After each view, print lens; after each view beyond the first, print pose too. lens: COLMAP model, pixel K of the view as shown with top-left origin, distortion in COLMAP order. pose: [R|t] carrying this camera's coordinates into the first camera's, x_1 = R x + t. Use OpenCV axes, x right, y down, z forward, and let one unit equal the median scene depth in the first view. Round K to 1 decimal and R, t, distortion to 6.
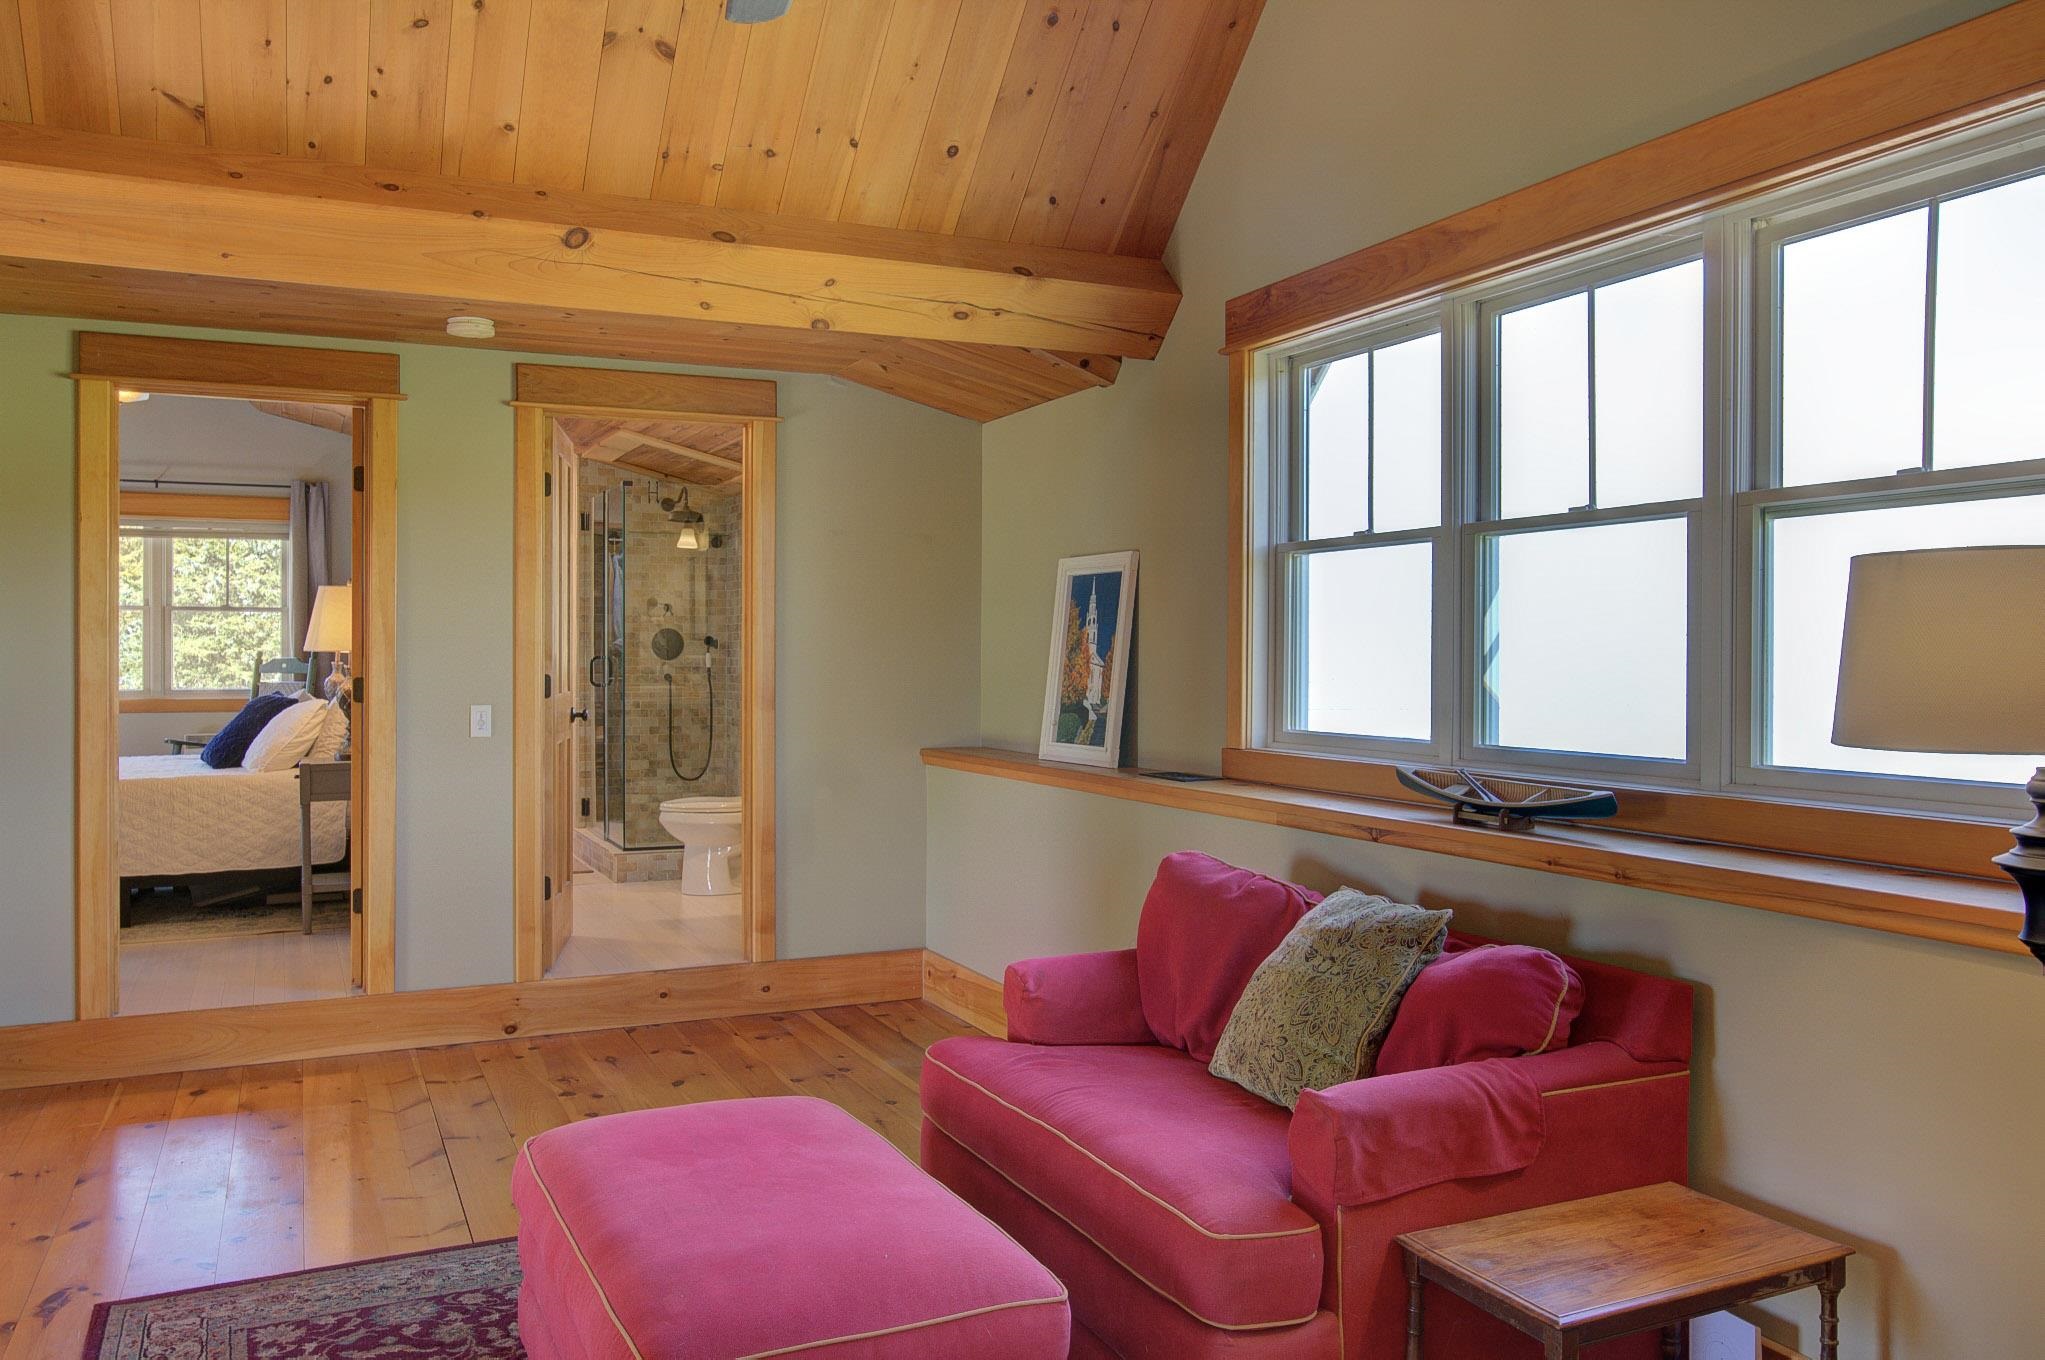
lens RADIAL K [[1572.4, 0, 1016.9], [0, 1572.4, 679.4], [0, 0, 1]] dist [-0.009413, 0.006802]
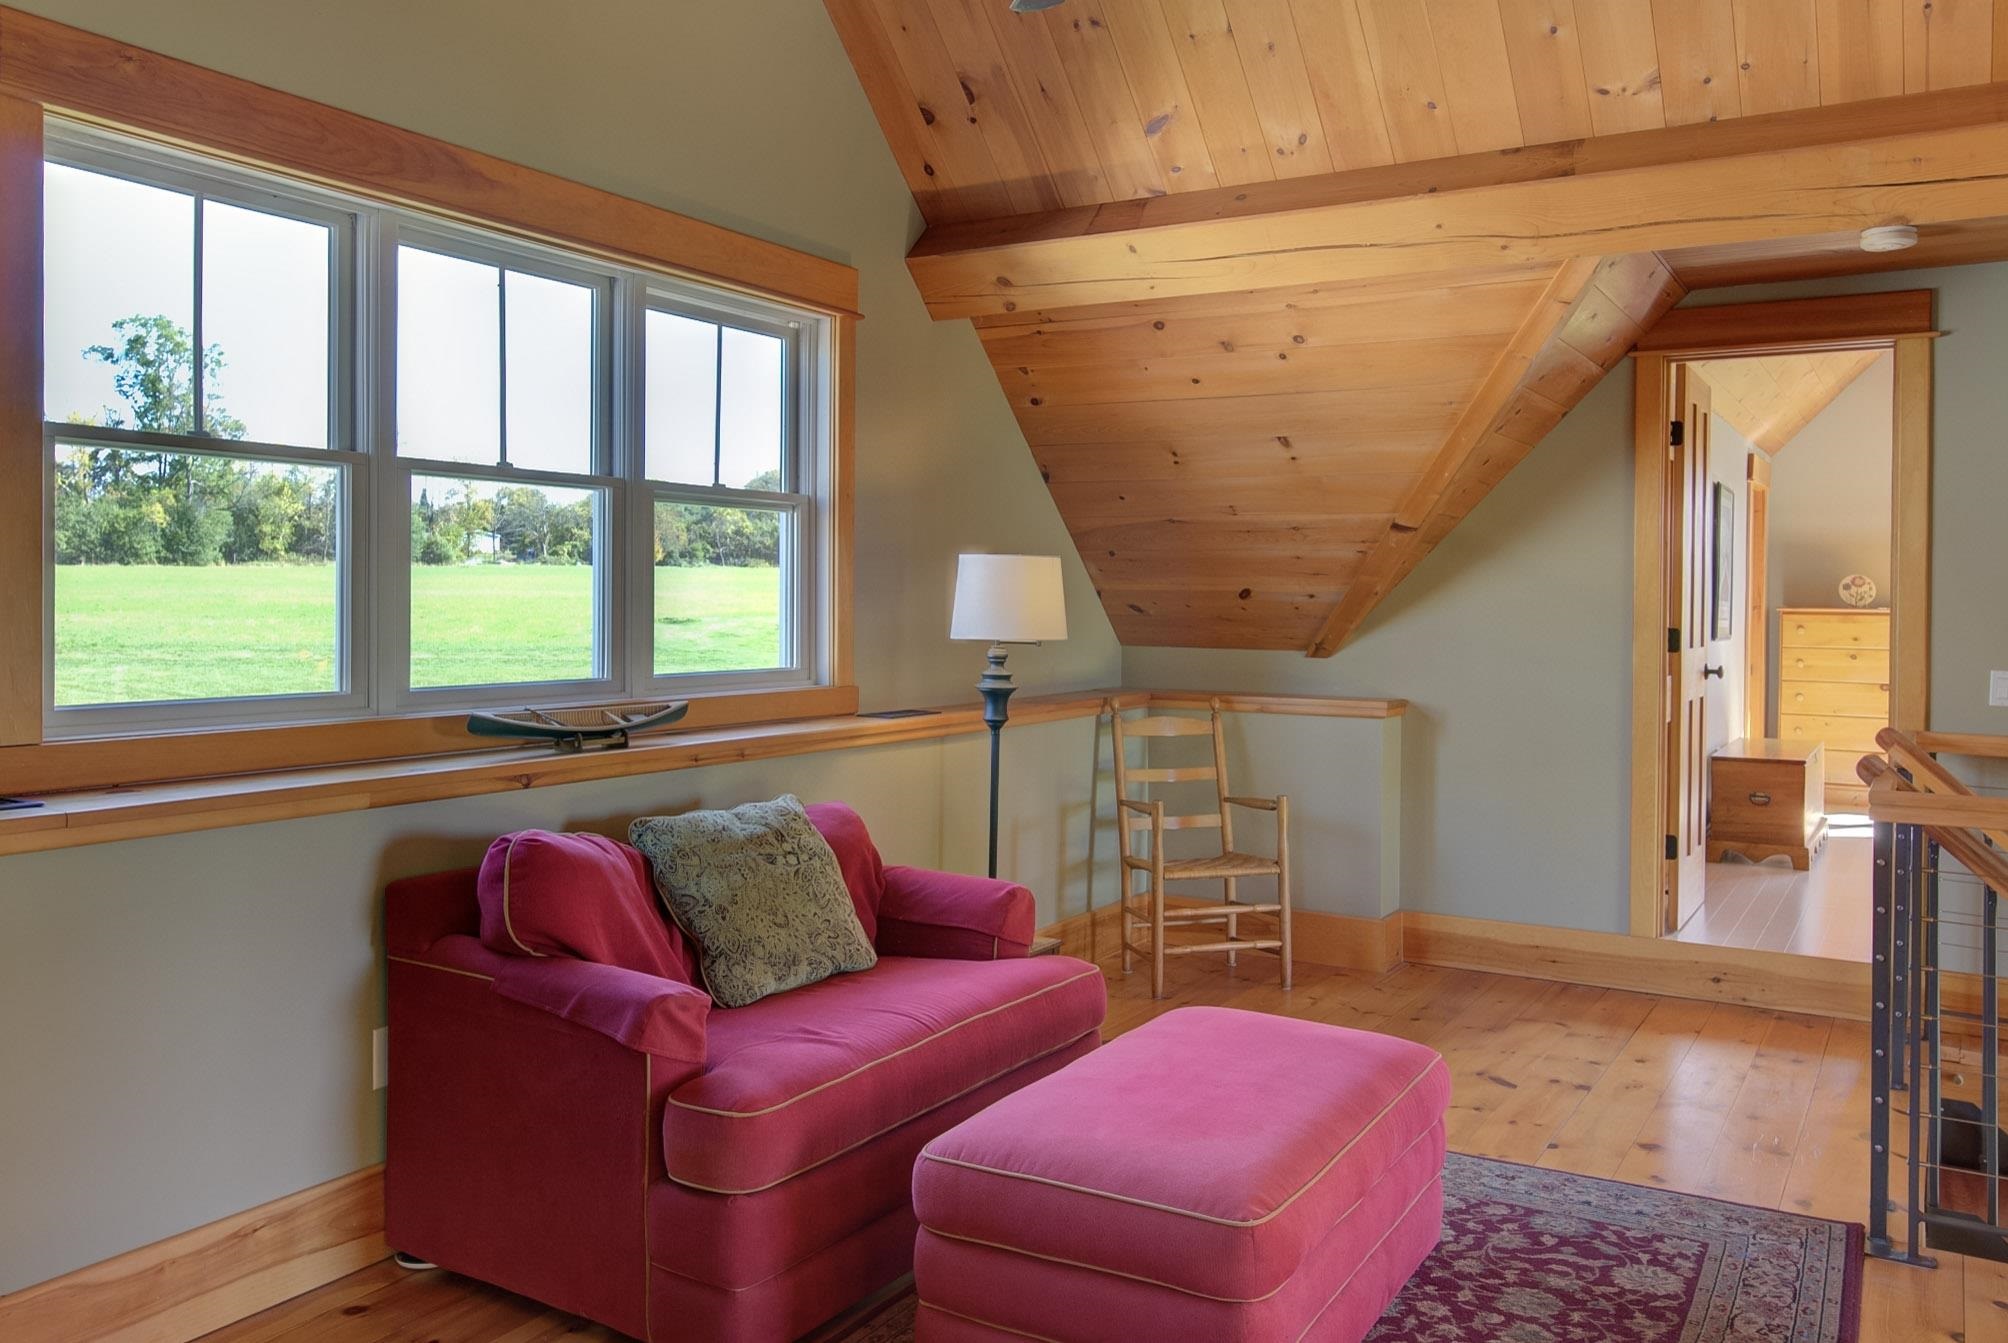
lens RADIAL K [[1543.9, 0, 1019.9], [0, 1543.9, 600.2], [0, 0, 1]] dist [-0.009413, 0.006802]
pose [[-0.559092, -0.004049, 0.829096, -0.666803], [0.004189, 0.999962, 0.007708, -0.017430], [-0.829095, 0.007782, -0.559053, 1.165750]]
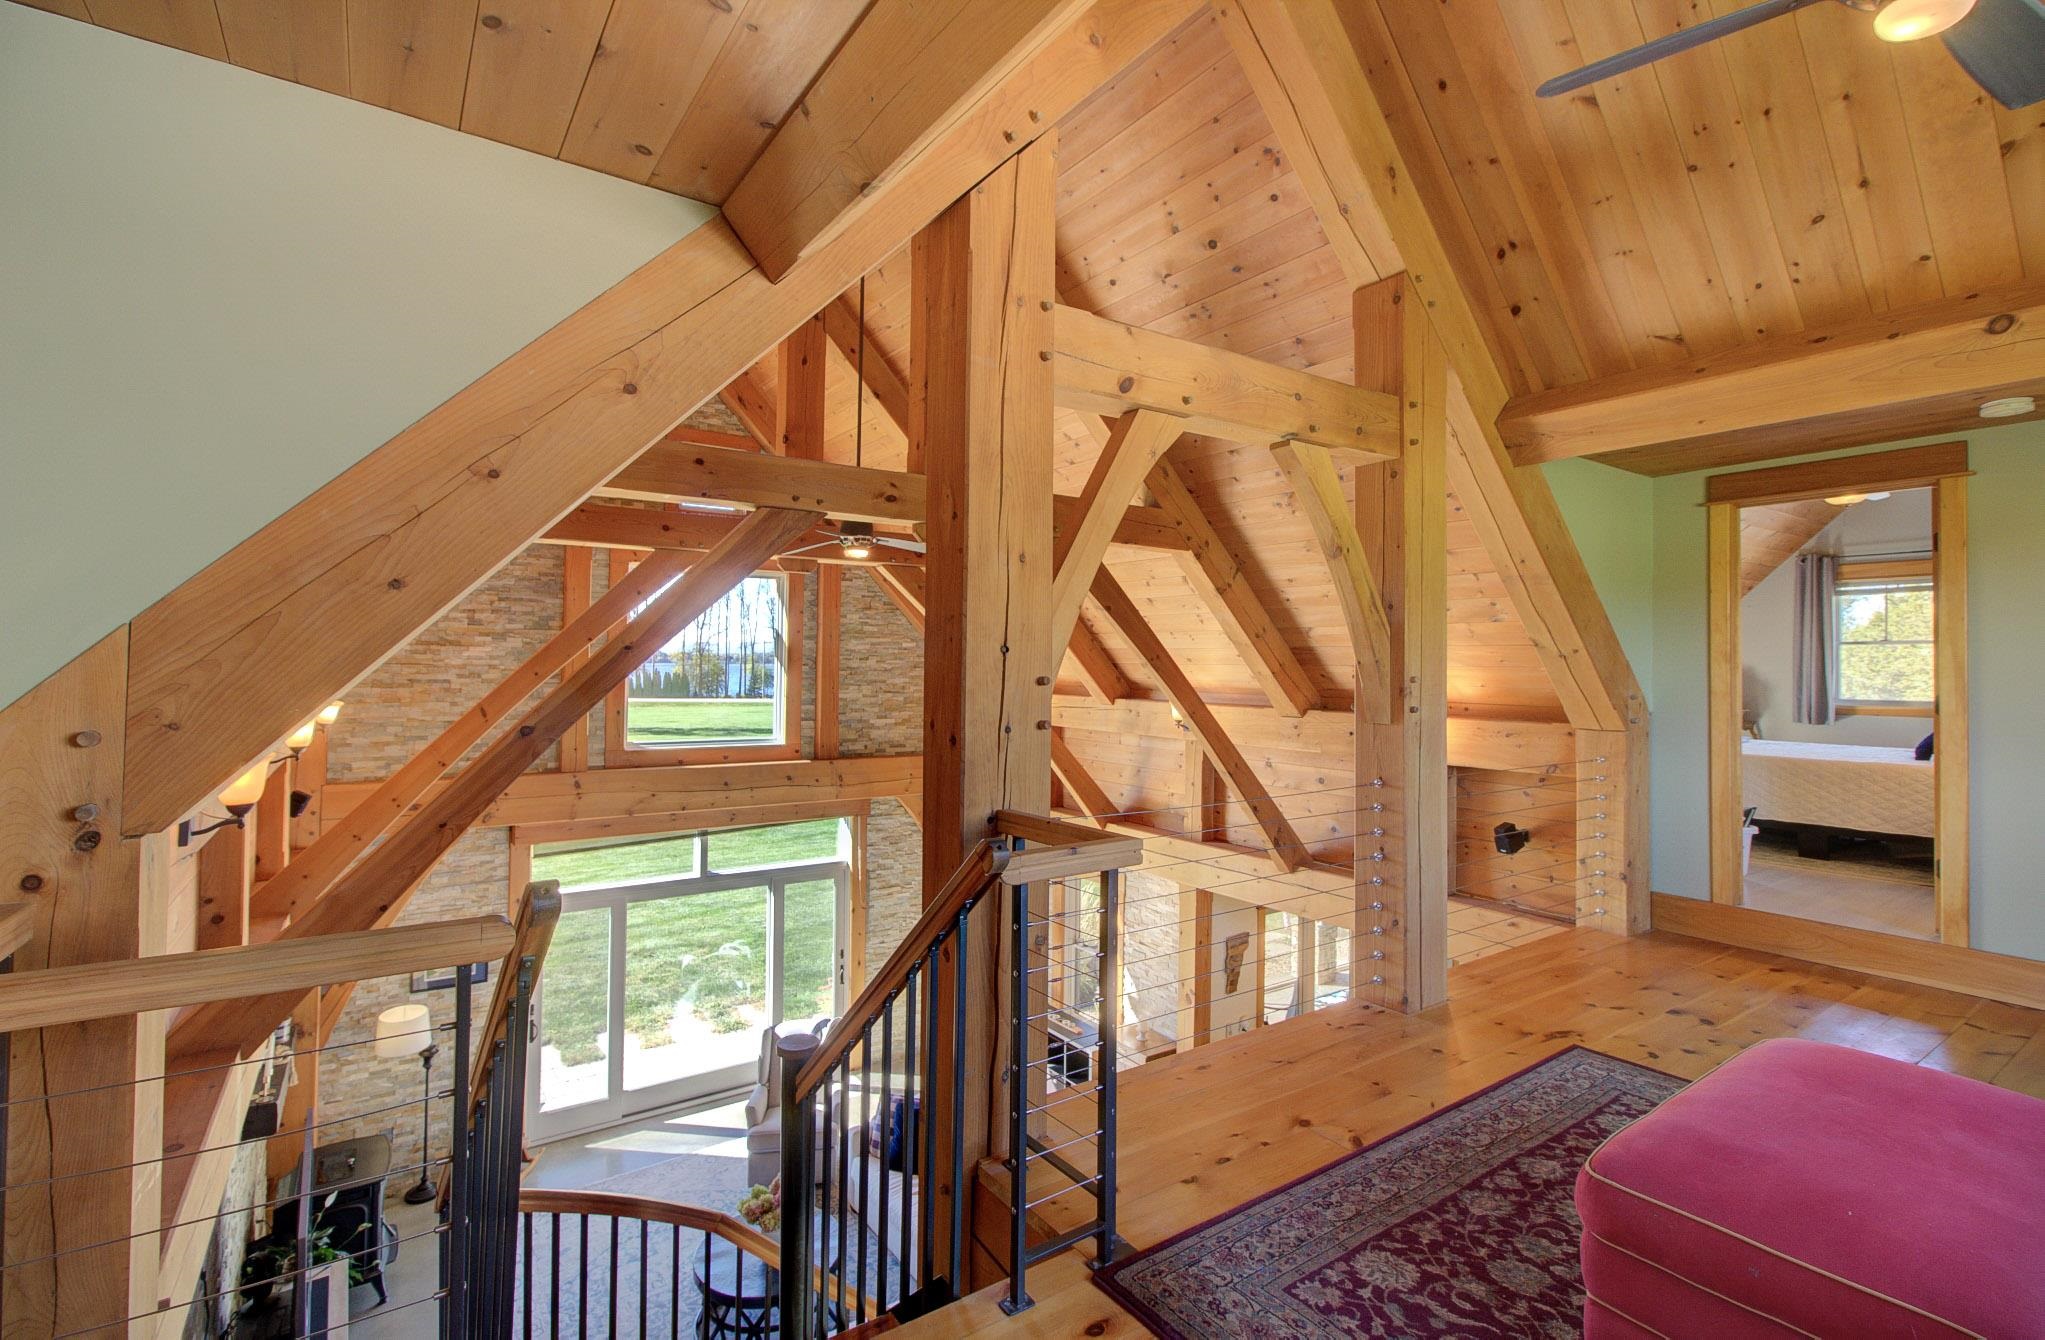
lens RADIAL K [[920.6, 0, 1015.8], [0, 920.6, 657.4], [0, 0, 1]] dist [-0.003821, 0.000569]
pose [[0.154453, -0.006840, -0.987977, 0.283212], [-0.025689, 0.999610, -0.010936, -0.006260], [0.987666, 0.027069, 0.154217, 0.177148]]
